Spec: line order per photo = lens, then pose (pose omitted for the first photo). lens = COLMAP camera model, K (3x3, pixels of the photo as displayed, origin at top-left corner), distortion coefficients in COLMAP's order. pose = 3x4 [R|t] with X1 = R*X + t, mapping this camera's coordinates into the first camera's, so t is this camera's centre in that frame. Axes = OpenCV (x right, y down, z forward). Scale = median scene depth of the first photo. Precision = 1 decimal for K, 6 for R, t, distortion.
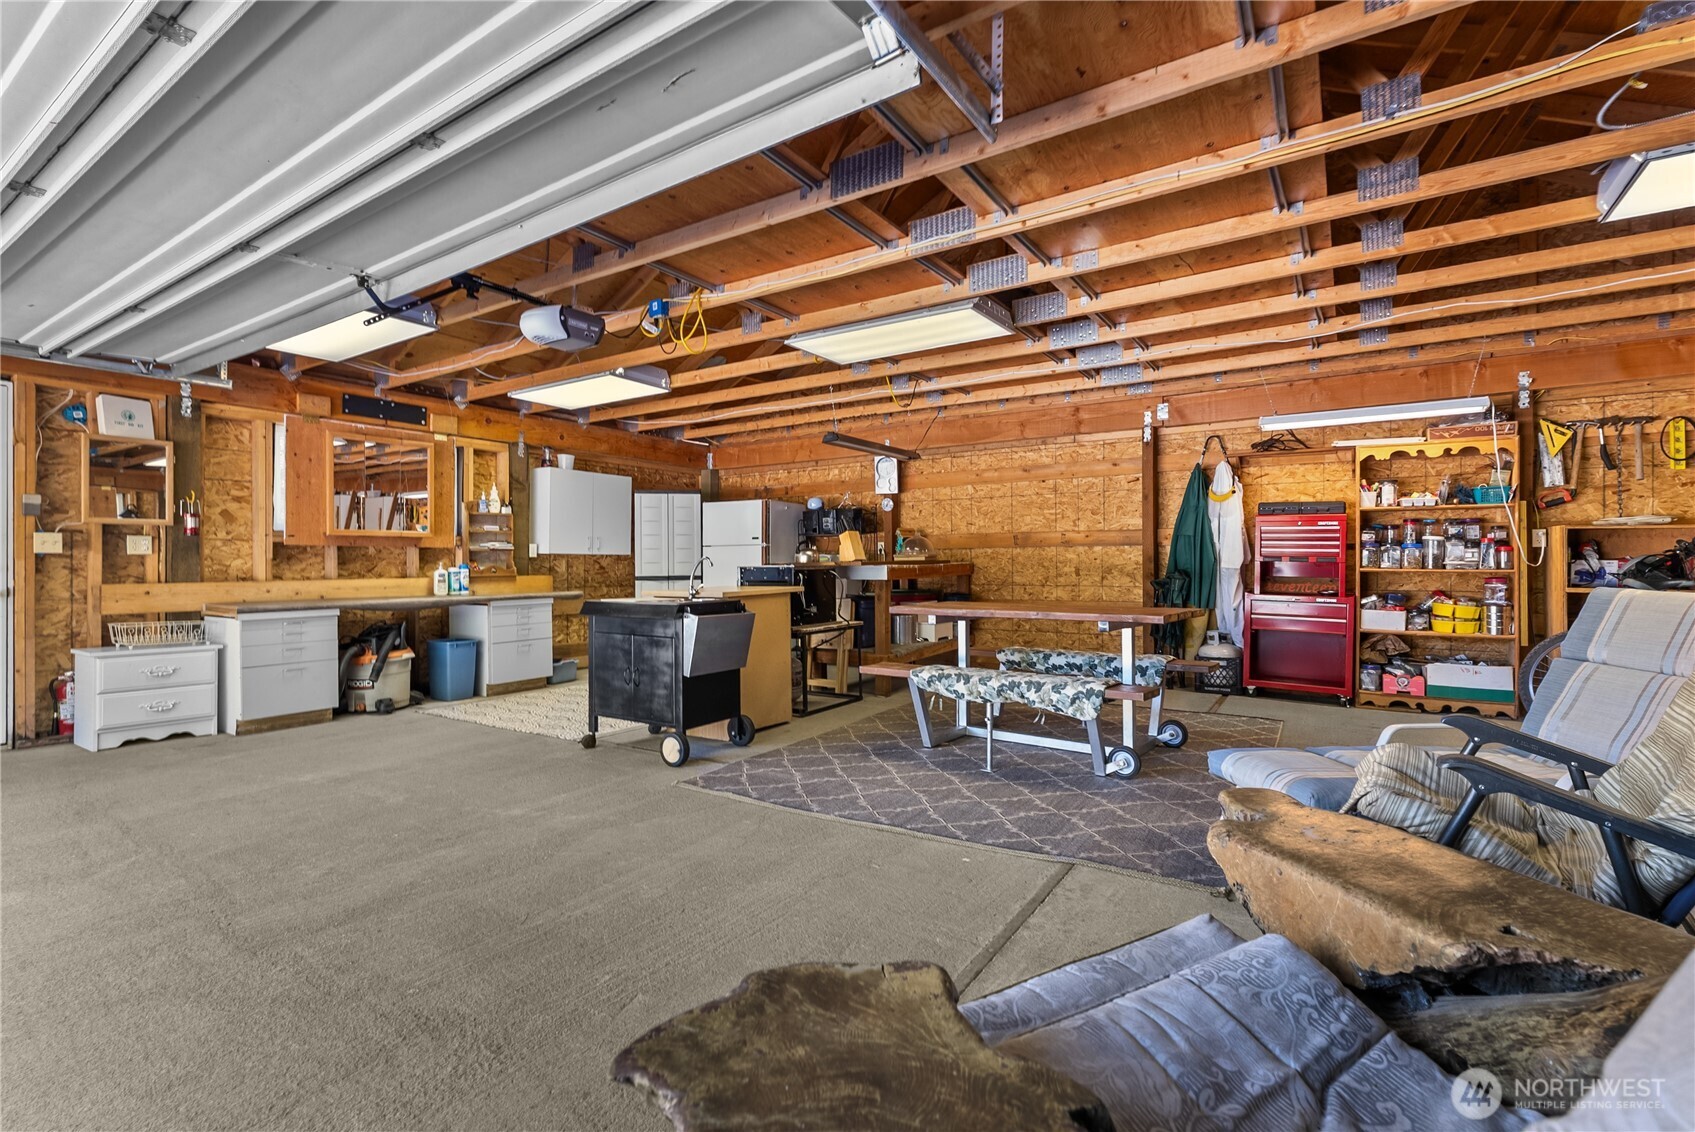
lens RADIAL K [[764.7, 0, 843.1], [0, 764.7, 562.5], [0, 0, 1]] dist [0.000077, 0.000252]
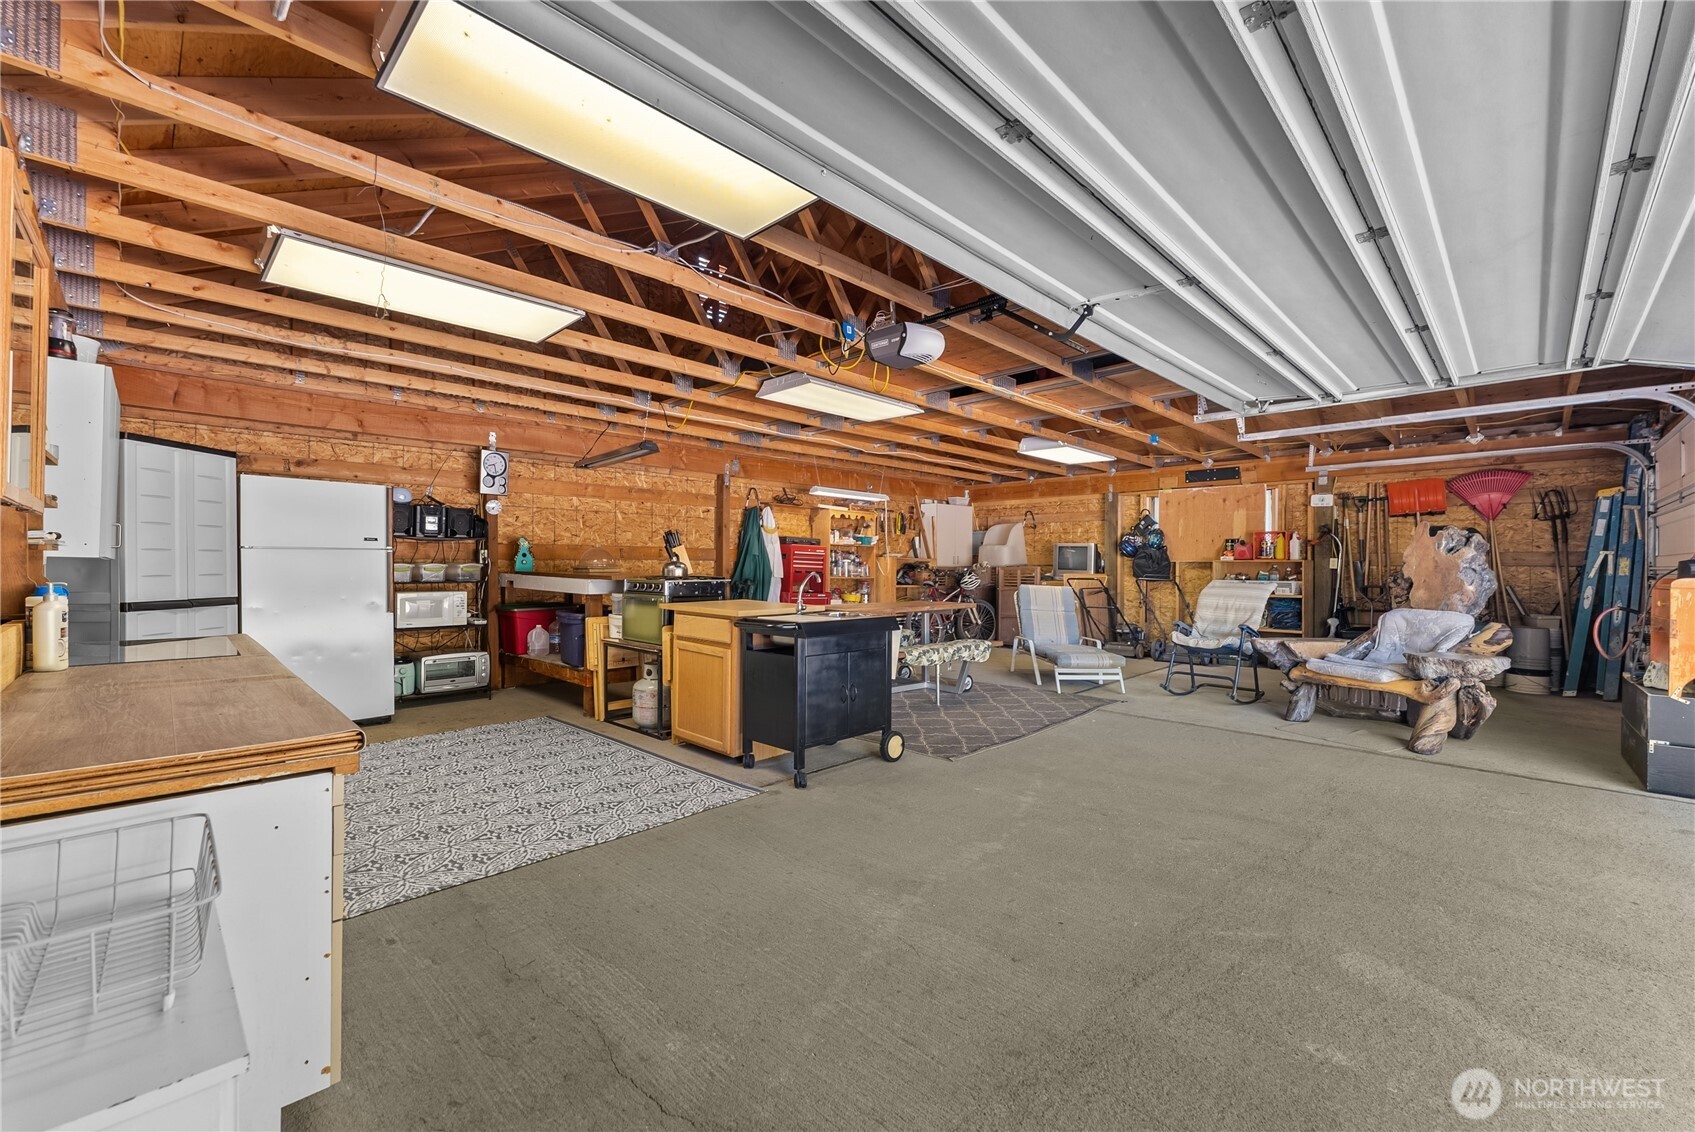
lens RADIAL K [[689.1, 0, 843.6], [0, 689.1, 571.9], [0, 0, 1]] dist [-0.000370, 0.000115]
pose [[0.197262, -0.001767, 0.980349, -0.906329], [-0.006559, 0.999974, 0.003122, -0.010069], [-0.980329, -0.007046, 0.197245, 0.647681]]
